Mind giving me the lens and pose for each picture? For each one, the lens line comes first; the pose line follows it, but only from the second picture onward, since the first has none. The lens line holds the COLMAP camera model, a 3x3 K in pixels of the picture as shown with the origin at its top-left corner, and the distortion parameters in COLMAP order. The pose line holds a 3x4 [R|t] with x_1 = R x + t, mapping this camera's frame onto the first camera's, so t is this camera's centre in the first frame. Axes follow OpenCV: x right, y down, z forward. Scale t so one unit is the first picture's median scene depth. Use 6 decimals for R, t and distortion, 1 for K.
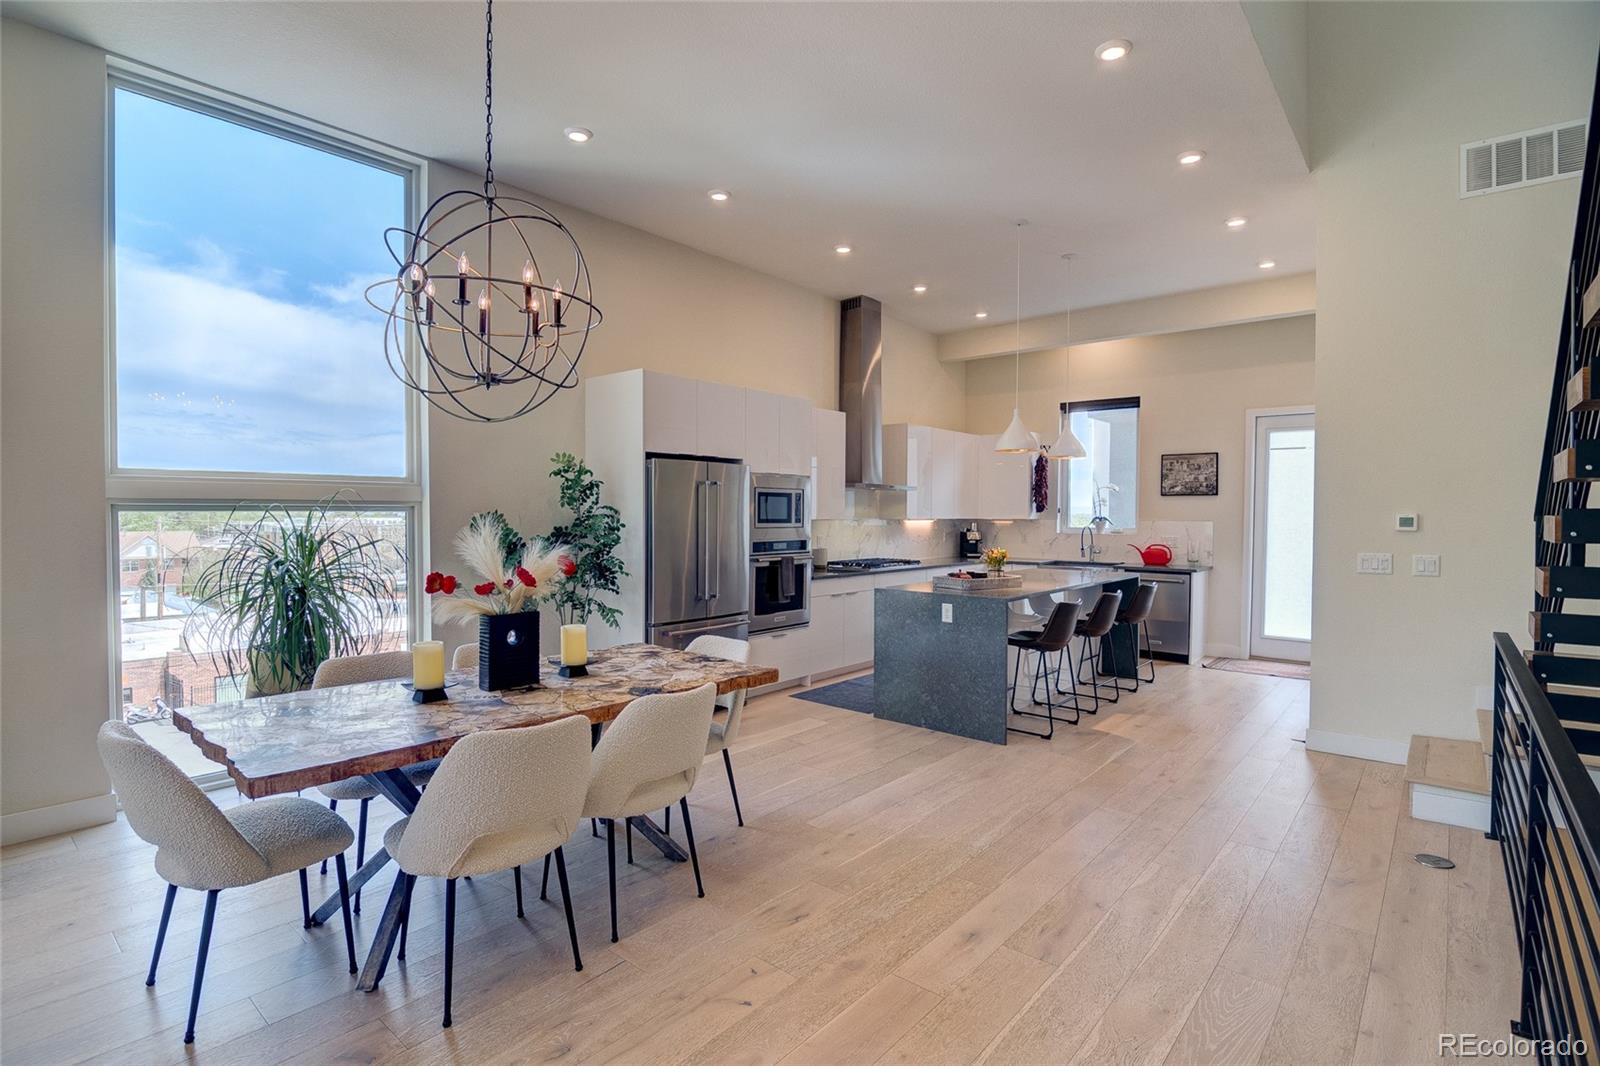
lens RADIAL K [[735.7, 0, 793.7], [0, 735.7, 543.1], [0, 0, 1]] dist [-0.003072, -0.003358]
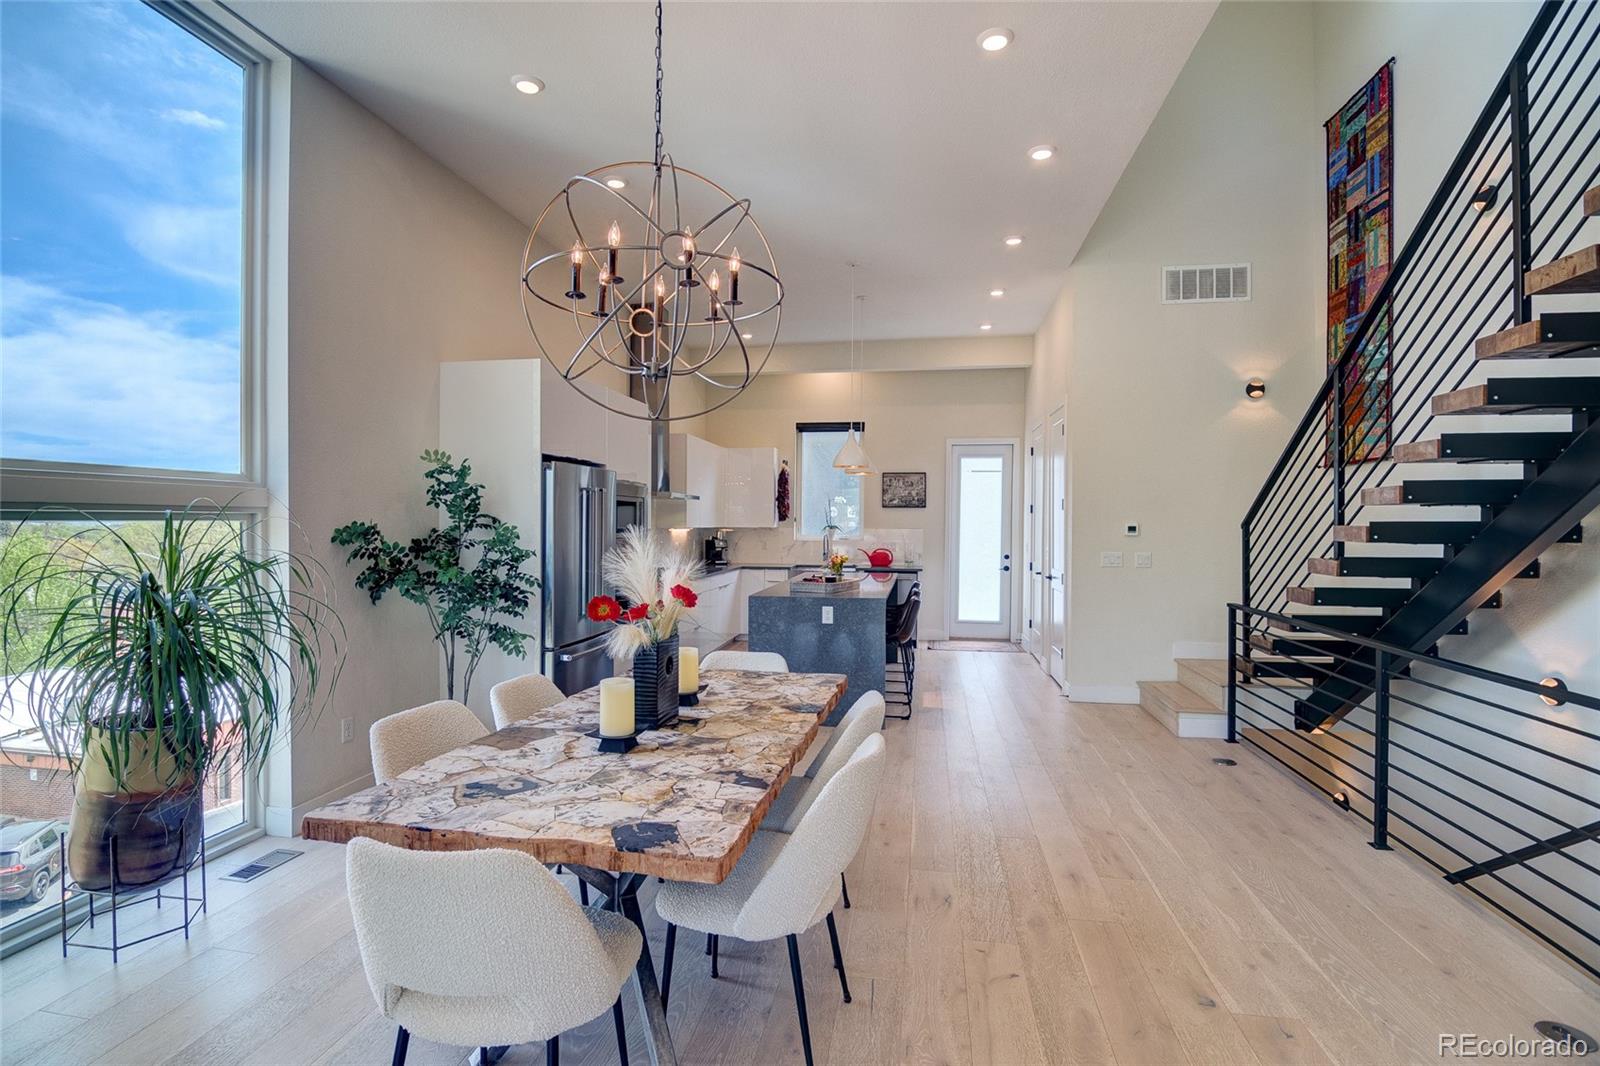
lens RADIAL K [[735.7, 0, 762.4], [0, 735.7, 547.8], [0, 0, 1]] dist [-0.003072, -0.003358]
pose [[0.876381, -0.016338, 0.481342, -0.264179], [0.018199, 0.999834, 0.000802, -0.004439], [-0.481275, 0.008057, 0.876533, 0.064578]]
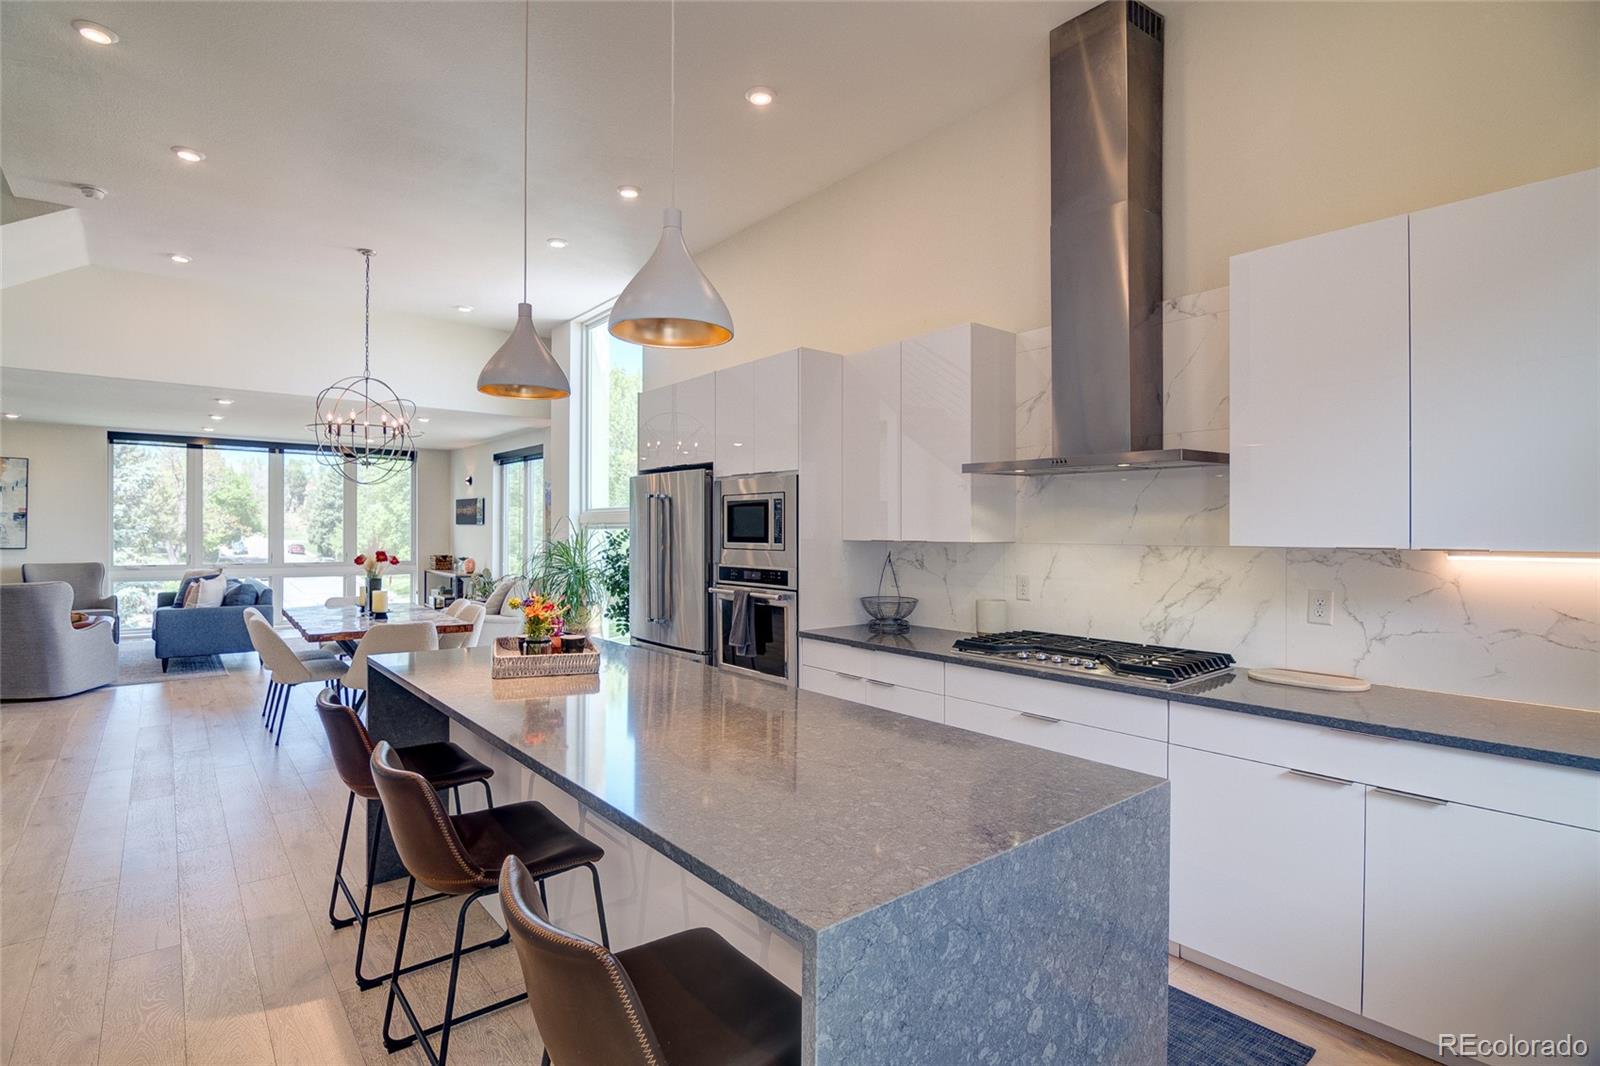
lens RADIAL K [[764.2, 0, 803.8], [0, 764.2, 525.3], [0, 0, 1]] dist [-0.002316, -0.005912]
pose [[-0.158041, -0.014899, -0.987320, 0.560147], [-0.045219, 0.998946, -0.007836, -0.032857], [0.986397, 0.043407, -0.158548, 0.935873]]
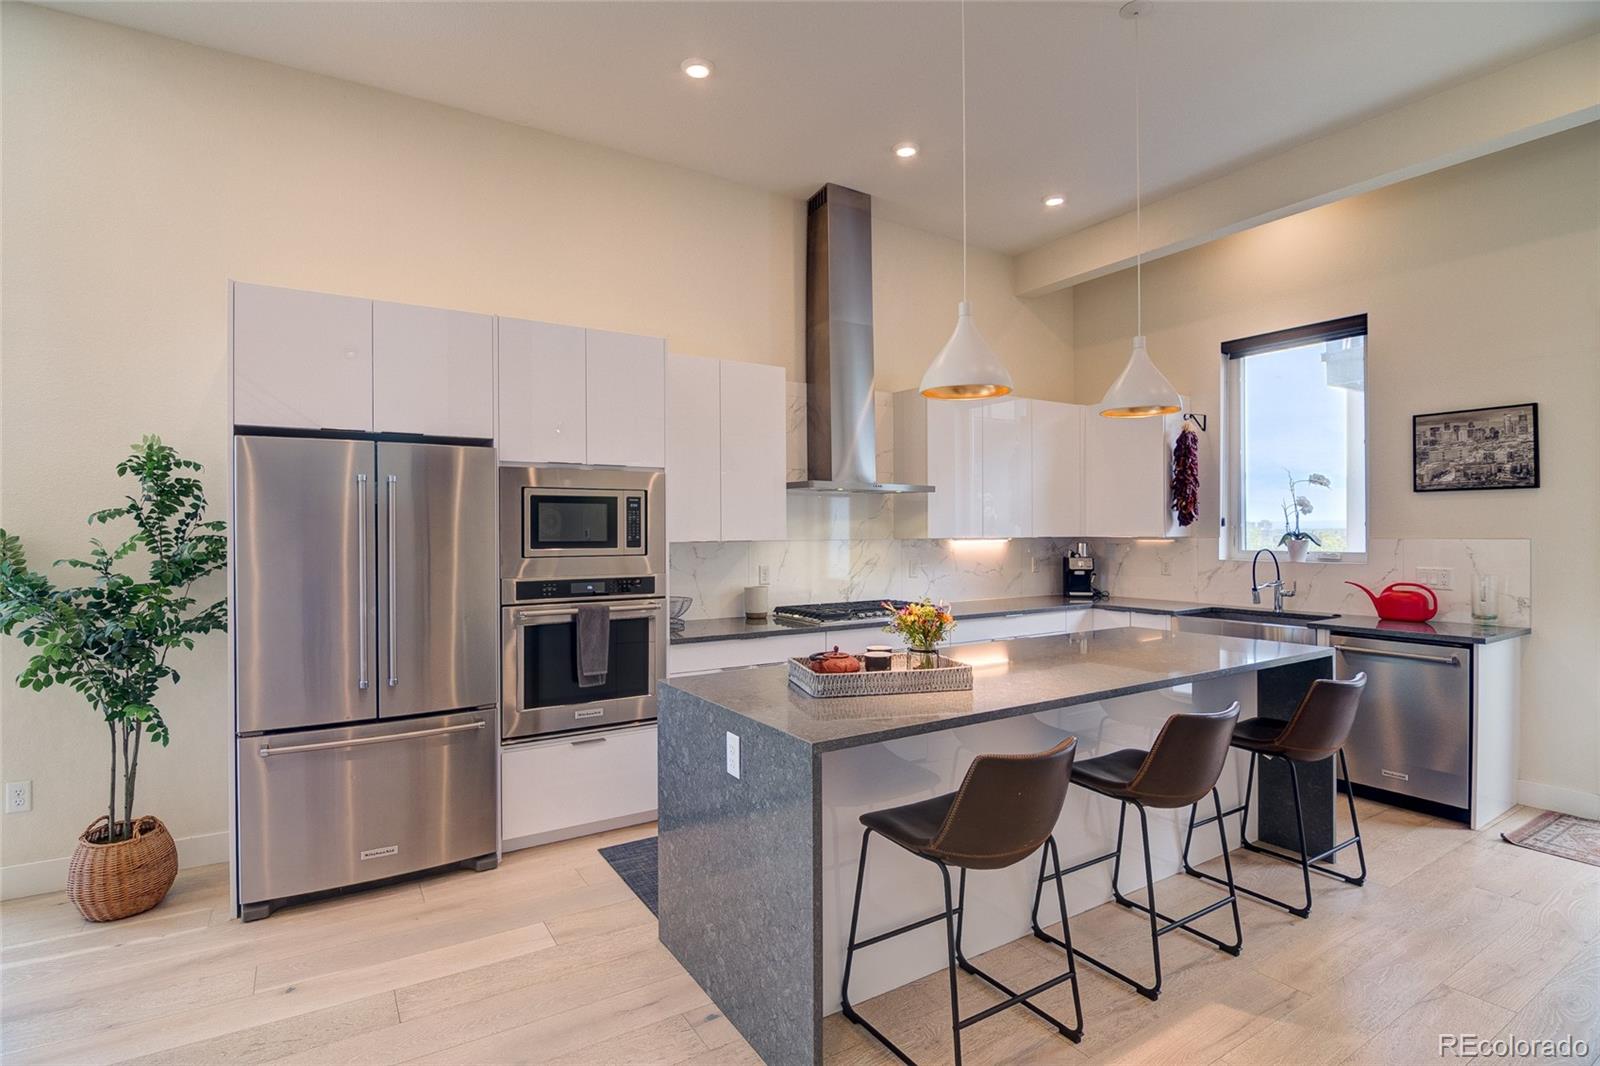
lens RADIAL K [[764.2, 0, 792.6], [0, 764.2, 539.4], [0, 0, 1]] dist [-0.002316, -0.005912]
pose [[0.957757, -0.005365, -0.287527, 0.249588], [-0.003052, 0.999580, -0.028818, -0.014011], [0.287561, 0.028478, 0.957339, 0.376481]]
